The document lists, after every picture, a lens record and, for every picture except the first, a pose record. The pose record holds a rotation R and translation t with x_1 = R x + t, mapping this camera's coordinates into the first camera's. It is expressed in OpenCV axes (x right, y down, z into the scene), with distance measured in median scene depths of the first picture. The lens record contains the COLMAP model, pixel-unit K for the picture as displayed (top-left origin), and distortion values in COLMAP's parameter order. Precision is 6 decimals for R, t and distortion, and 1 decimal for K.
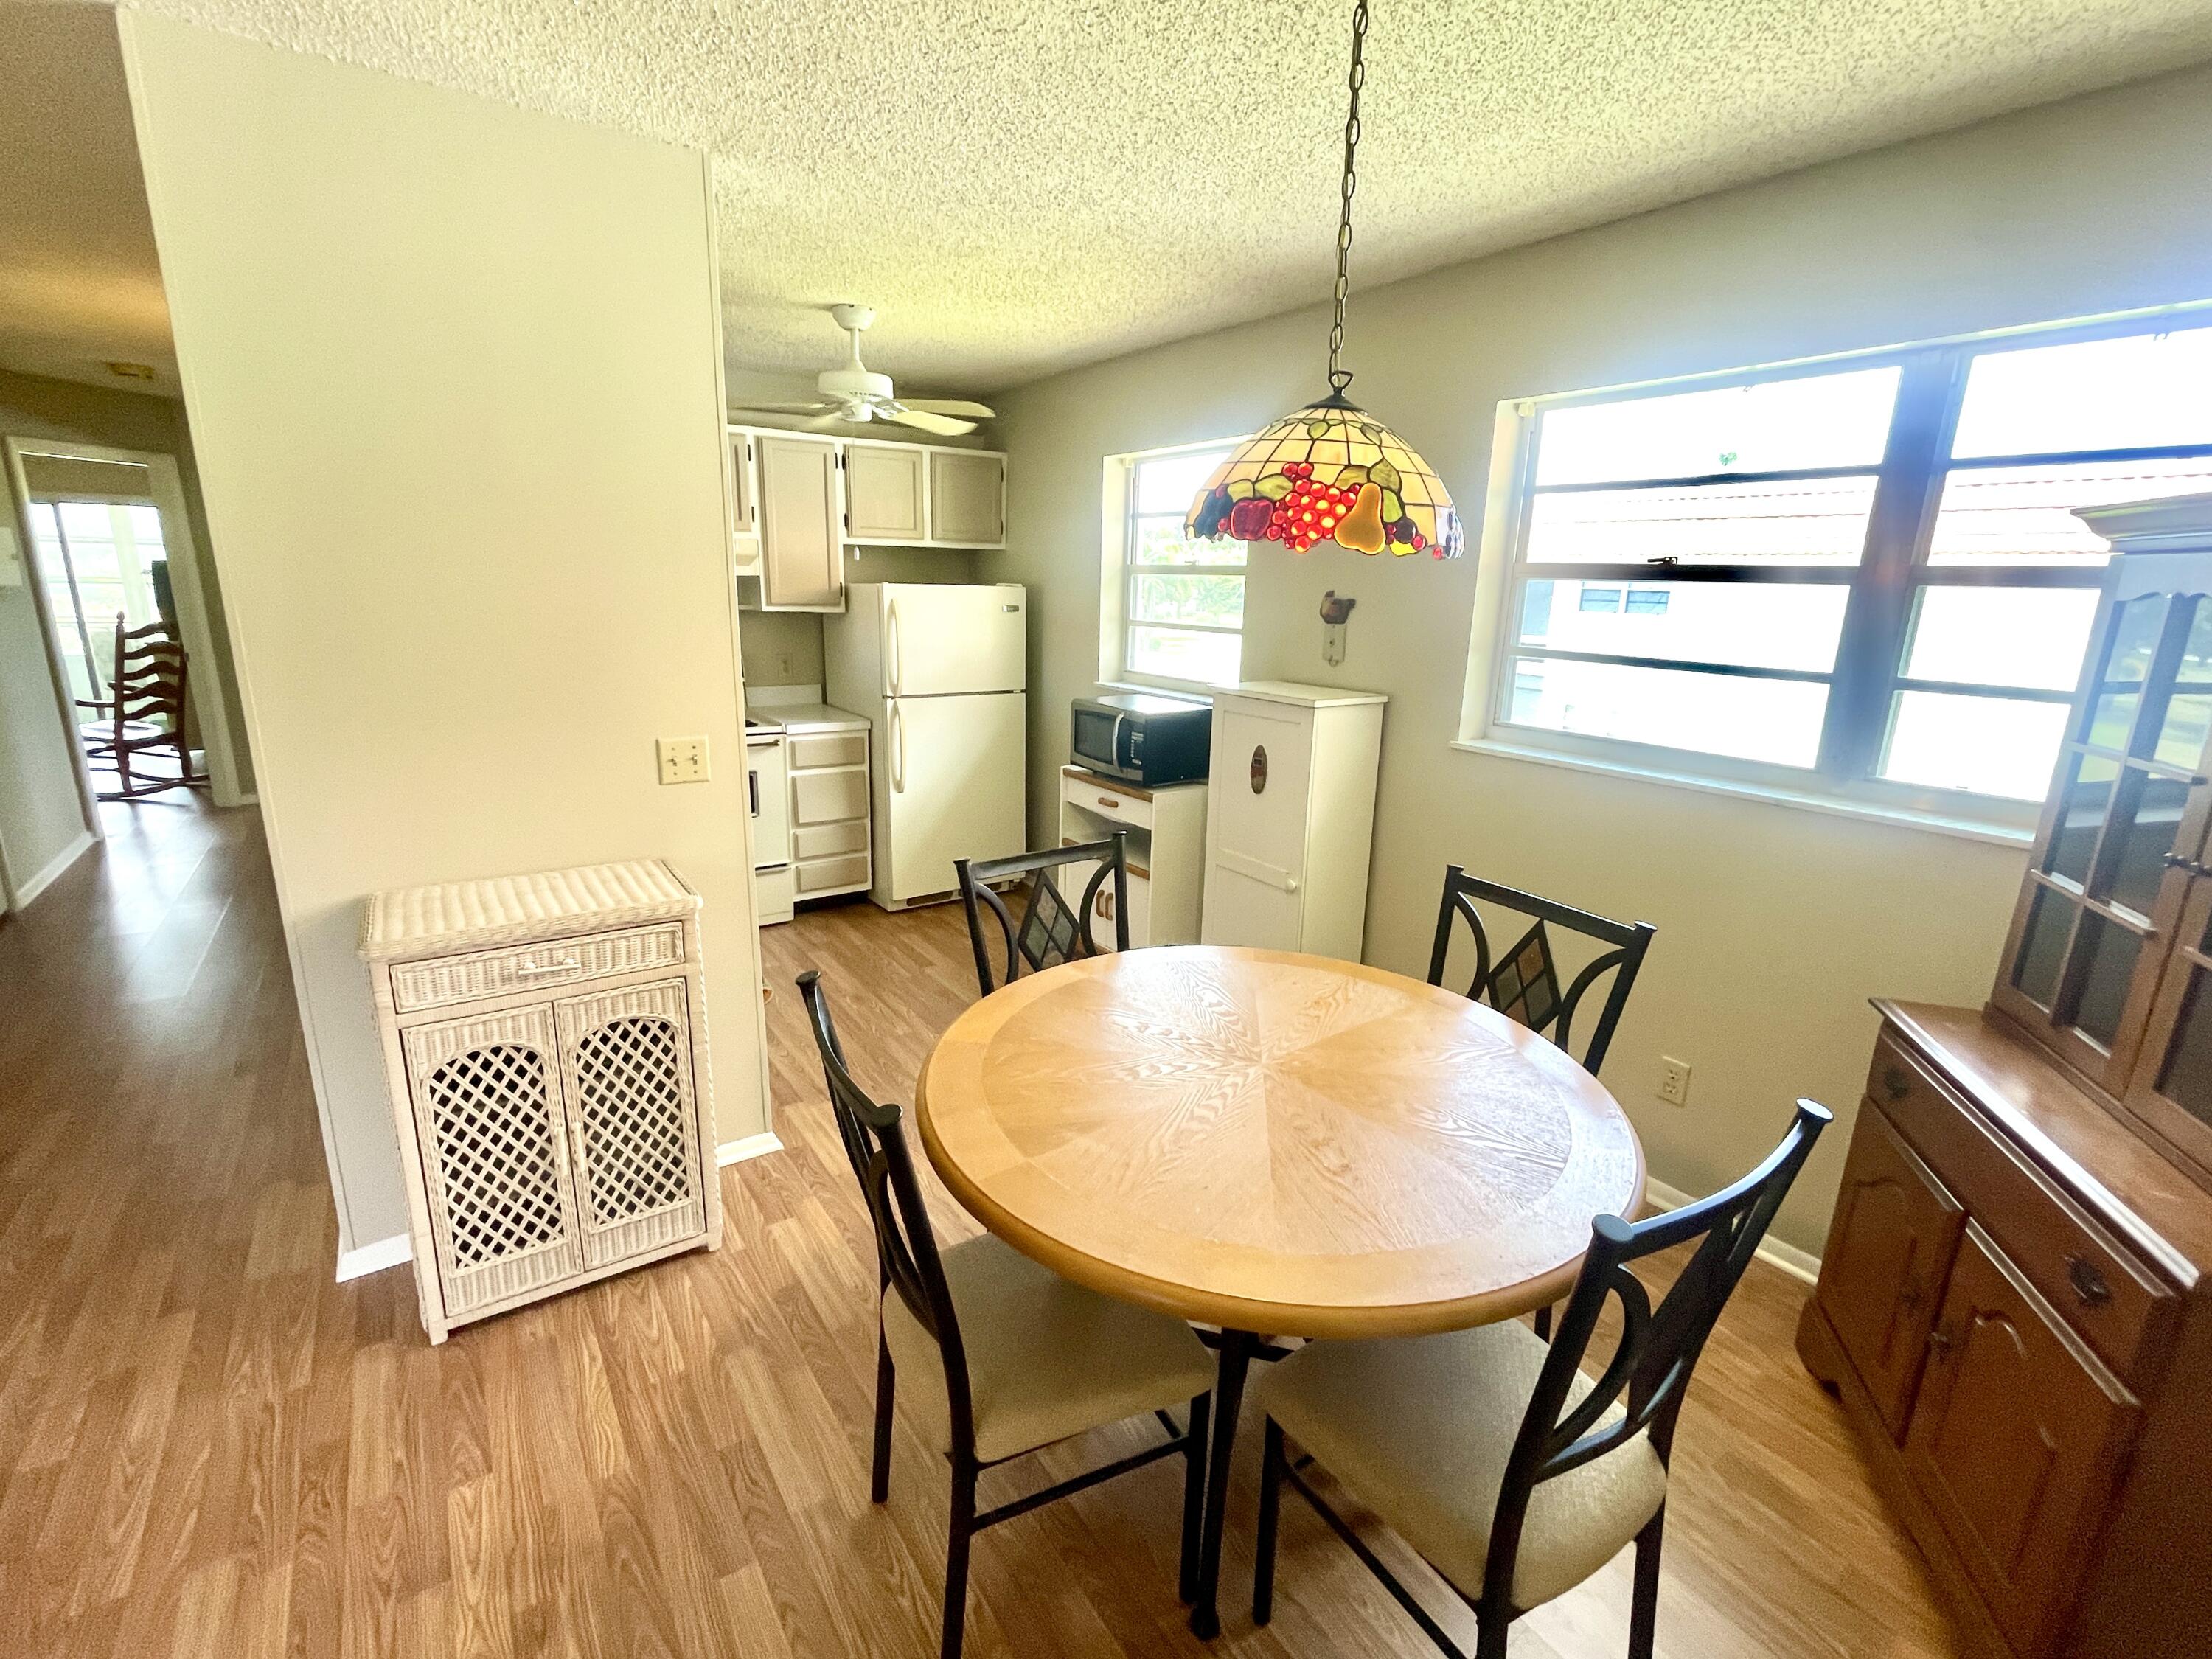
lens RADIAL K [[983.6, 0, 1104.2], [0, 983.6, 829.5], [0, 0, 1]] dist [0.000041, -0.000172]
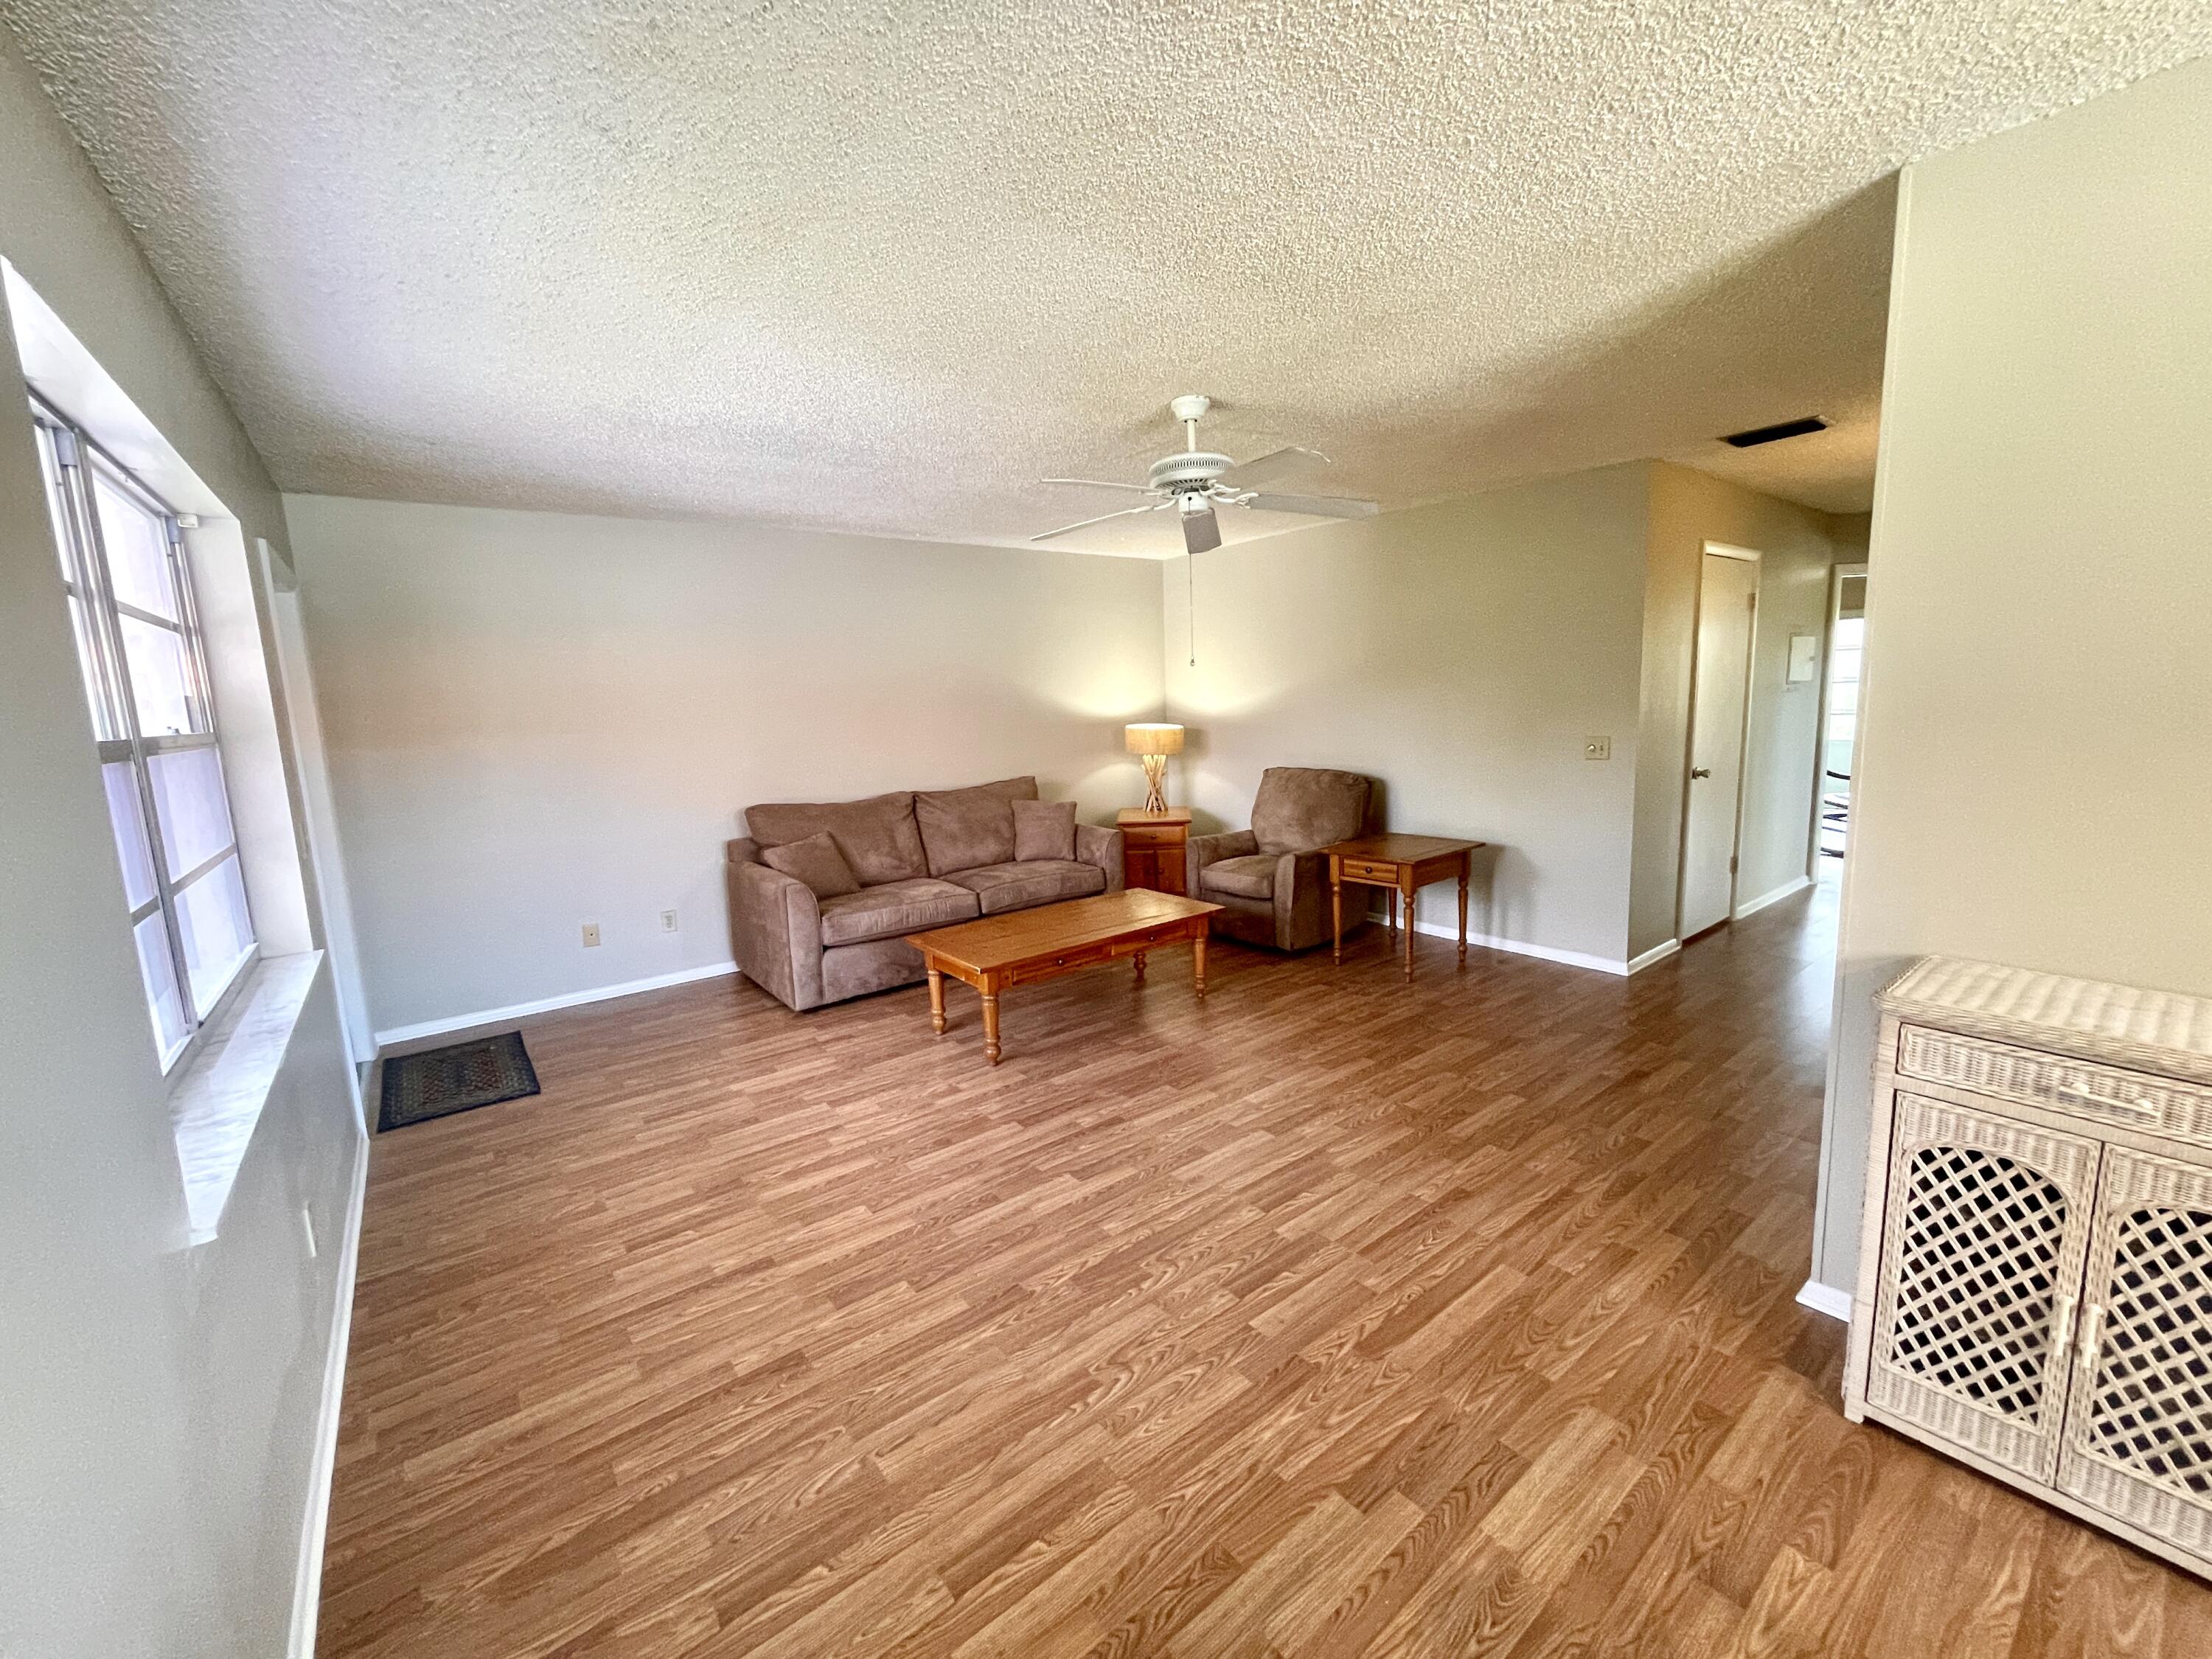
lens RADIAL K [[897.3, 0, 1090.2], [0, 897.3, 826.4], [0, 0, 1]] dist [0.004526, -0.000133]
pose [[0.042326, 0.118423, -0.992061, 0.098437], [-0.206299, 0.972588, 0.107297, 0.016419], [0.977573, 0.200120, 0.065597, 0.097118]]
